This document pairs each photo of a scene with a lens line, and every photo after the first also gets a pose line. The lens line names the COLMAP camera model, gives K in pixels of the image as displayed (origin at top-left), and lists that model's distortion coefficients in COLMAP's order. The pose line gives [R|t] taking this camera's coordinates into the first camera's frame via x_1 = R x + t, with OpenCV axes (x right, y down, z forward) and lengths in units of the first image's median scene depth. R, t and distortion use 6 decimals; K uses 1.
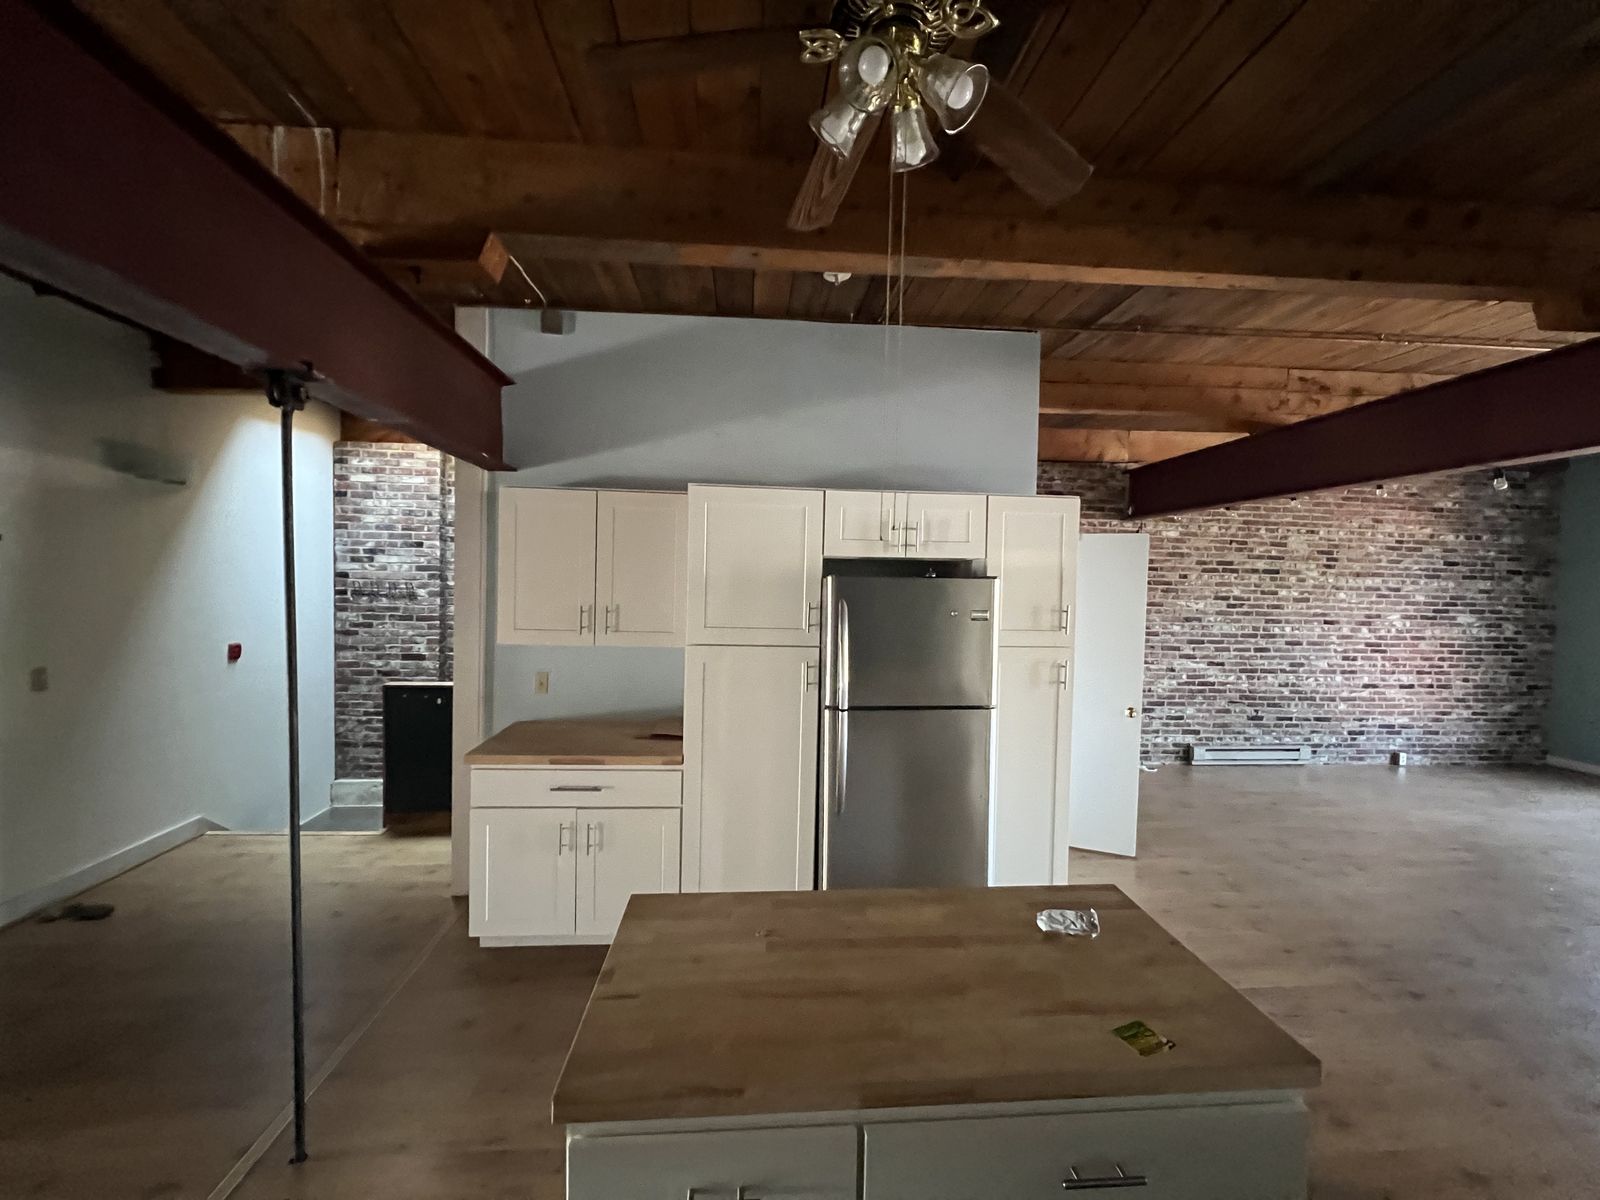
lens RADIAL K [[643.1, 0, 796.5], [0, 643.1, 598.6], [0, 0, 1]] dist [0.000121, 0.000002]
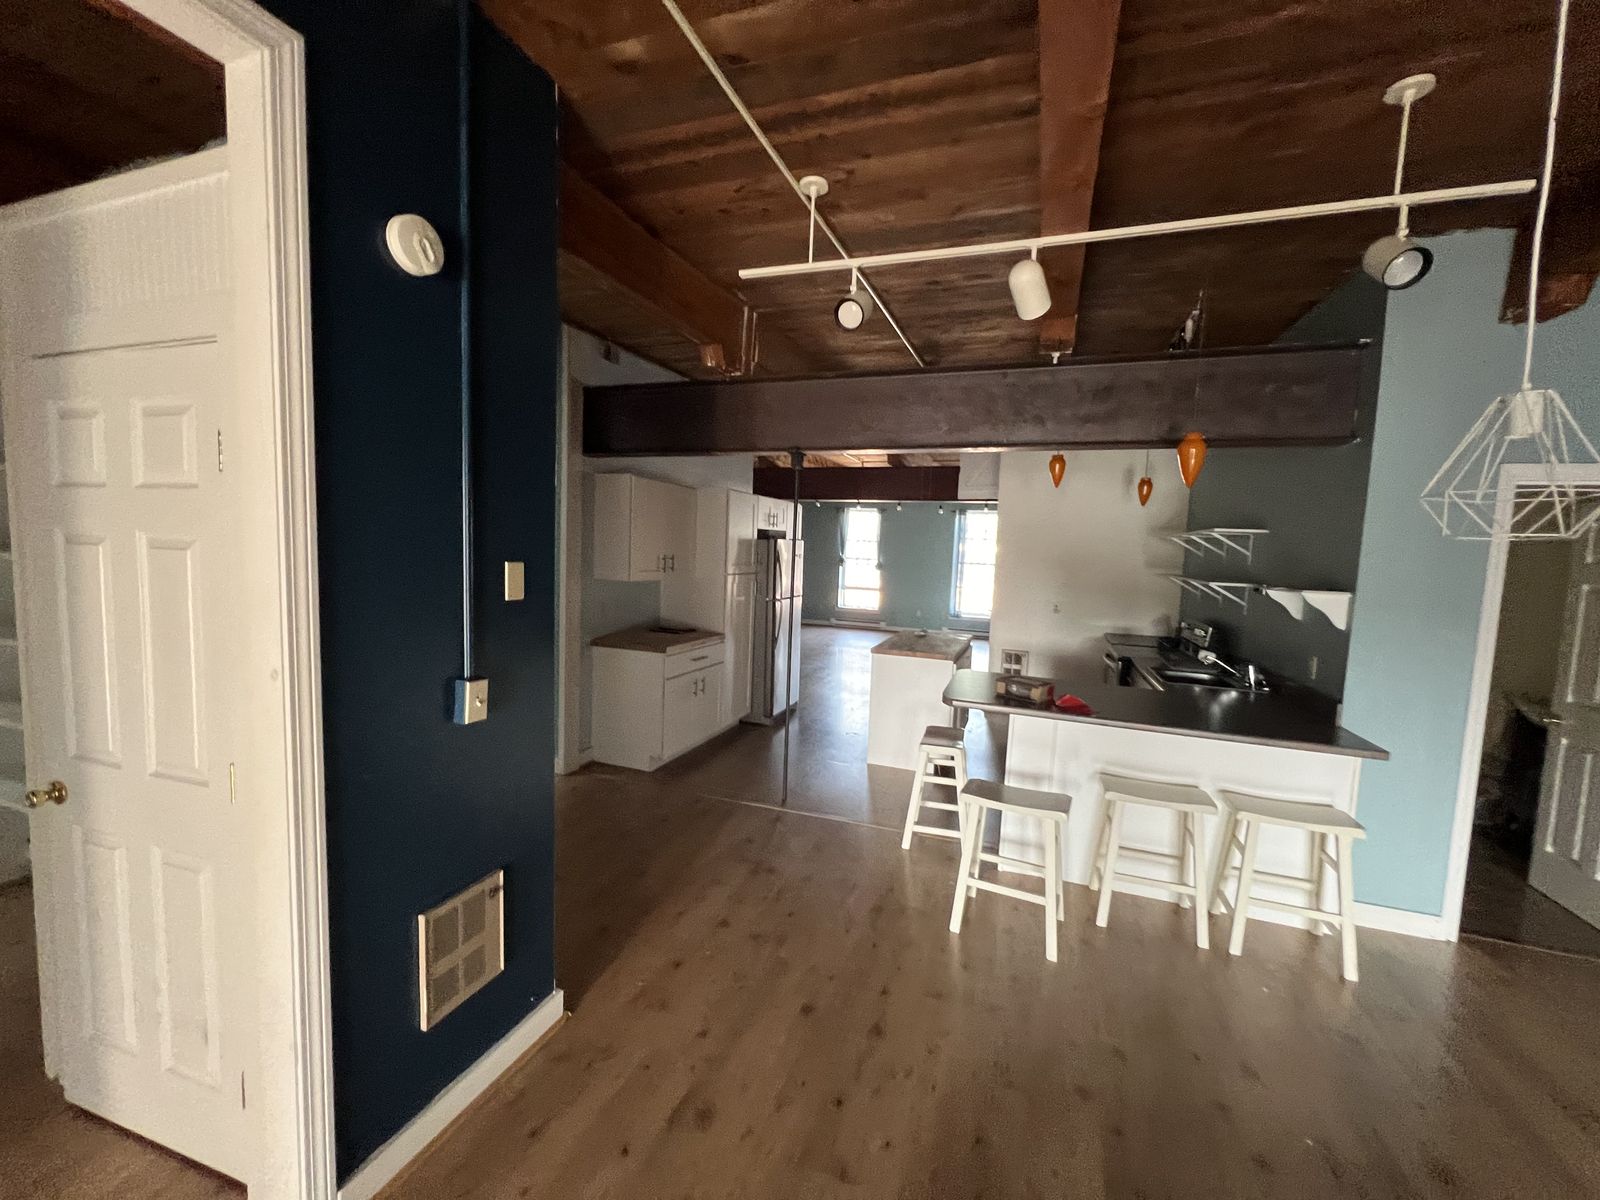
lens RADIAL K [[647.1, 0, 804.2], [0, 647.1, 602.2], [0, 0, 1]] dist [-0.000016, 0.000000]
pose [[0.411499, -0.074842, 0.908332, -1.807945], [-0.001965, 0.996548, 0.083001, -0.006620], [-0.911408, -0.035940, 0.409931, 0.017909]]
